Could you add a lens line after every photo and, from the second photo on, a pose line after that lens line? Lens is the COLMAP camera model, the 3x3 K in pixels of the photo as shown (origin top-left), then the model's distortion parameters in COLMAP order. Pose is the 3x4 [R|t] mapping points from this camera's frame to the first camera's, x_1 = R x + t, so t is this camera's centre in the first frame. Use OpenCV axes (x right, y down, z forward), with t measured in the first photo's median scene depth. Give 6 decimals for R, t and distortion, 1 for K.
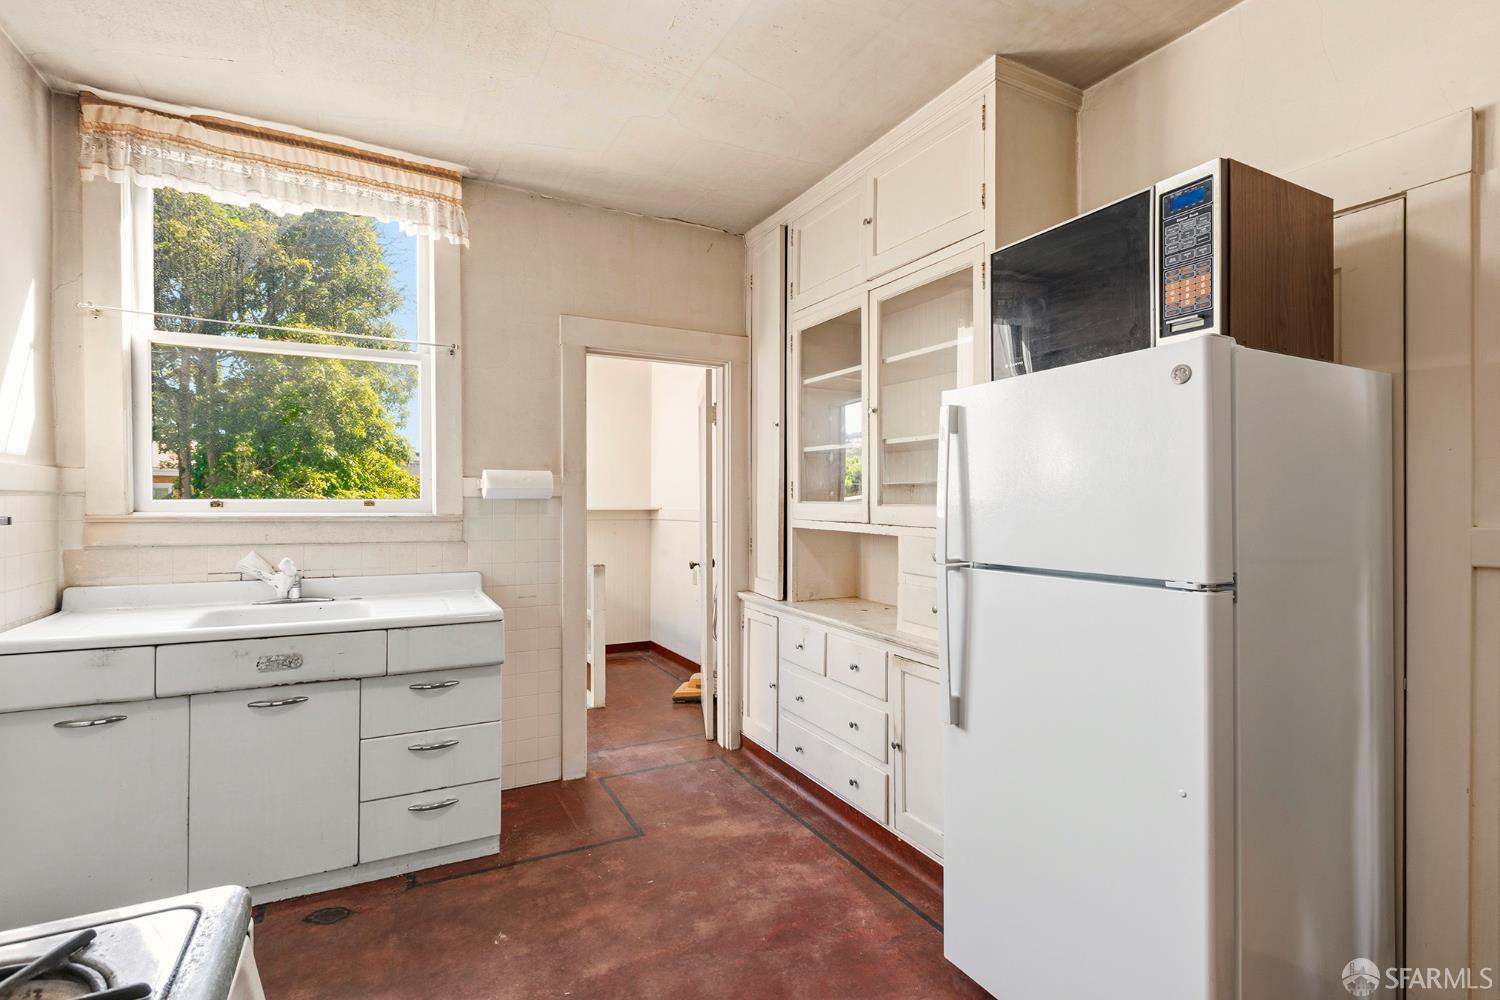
lens RADIAL K [[686.9, 0, 751.6], [0, 686.9, 503.7], [0, 0, 1]] dist [0.000963, -0.000581]
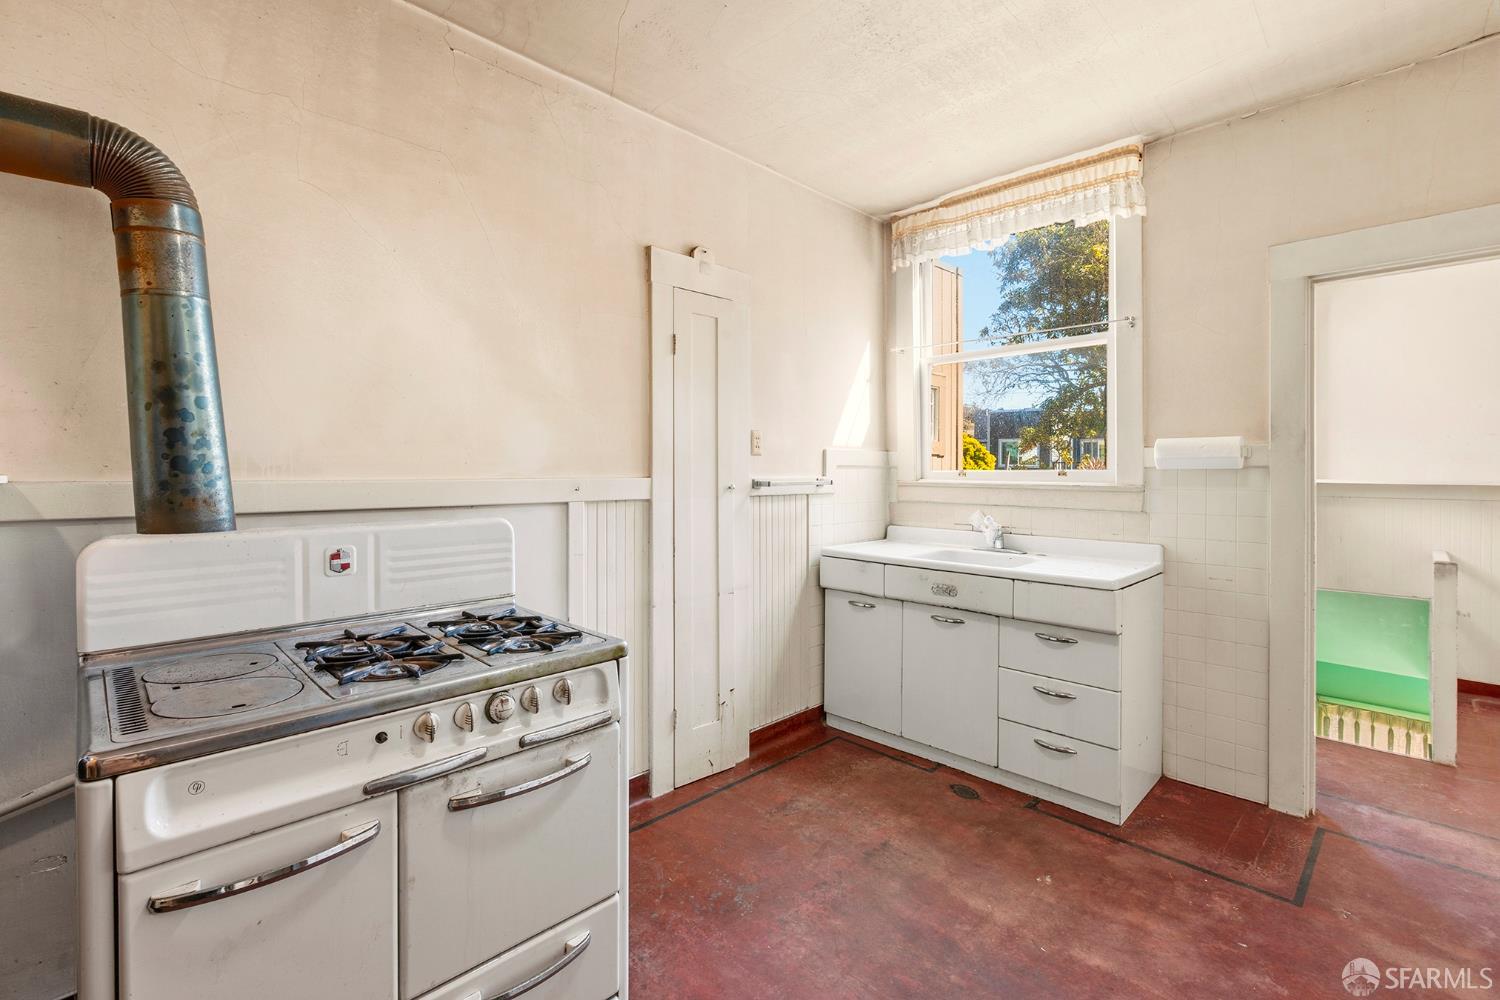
lens RADIAL K [[686.9, 0, 765.5], [0, 686.9, 477.2], [0, 0, 1]] dist [0.000963, -0.000581]
pose [[0.296323, 0.005881, -0.955070, 0.443741], [-0.003746, 0.999981, 0.004995, 0.001785], [0.955080, 0.002098, 0.296340, 0.224507]]
